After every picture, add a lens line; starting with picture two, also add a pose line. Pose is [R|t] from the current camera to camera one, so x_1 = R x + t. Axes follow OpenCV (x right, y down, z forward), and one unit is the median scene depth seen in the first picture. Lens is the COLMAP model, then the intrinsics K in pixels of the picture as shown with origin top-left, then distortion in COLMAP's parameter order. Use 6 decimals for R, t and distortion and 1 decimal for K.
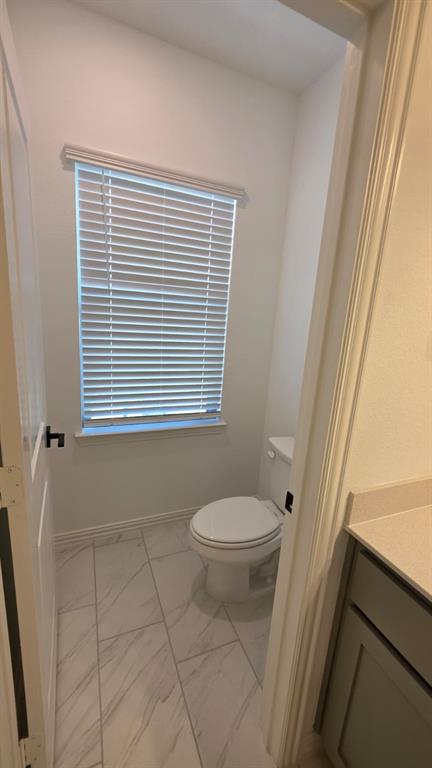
lens RADIAL K [[308.6, 0, 216.8], [0, 308.6, 384.2], [0, 0, 1]] dist [0.005770, -0.000711]
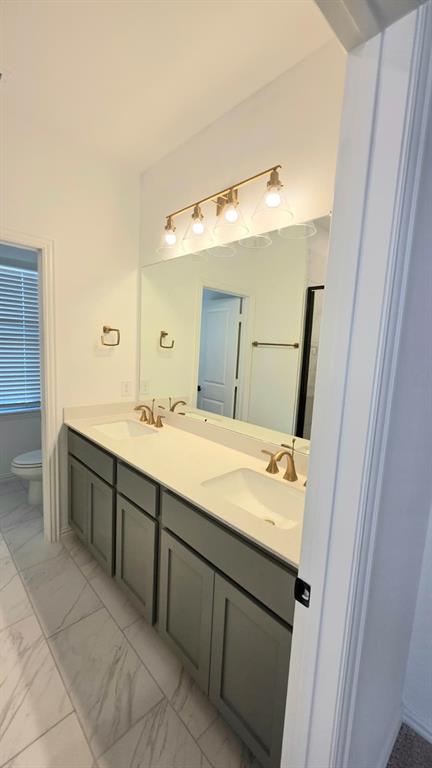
lens RADIAL K [[308.6, 0, 212.9], [0, 308.6, 385.7], [0, 0, 1]] dist [0.005770, -0.000711]
pose [[0.939239, -0.037586, 0.341199, 0.332346], [0.047049, 0.998702, -0.019497, 0.120308], [-0.340023, 0.034365, 0.939789, -0.873838]]
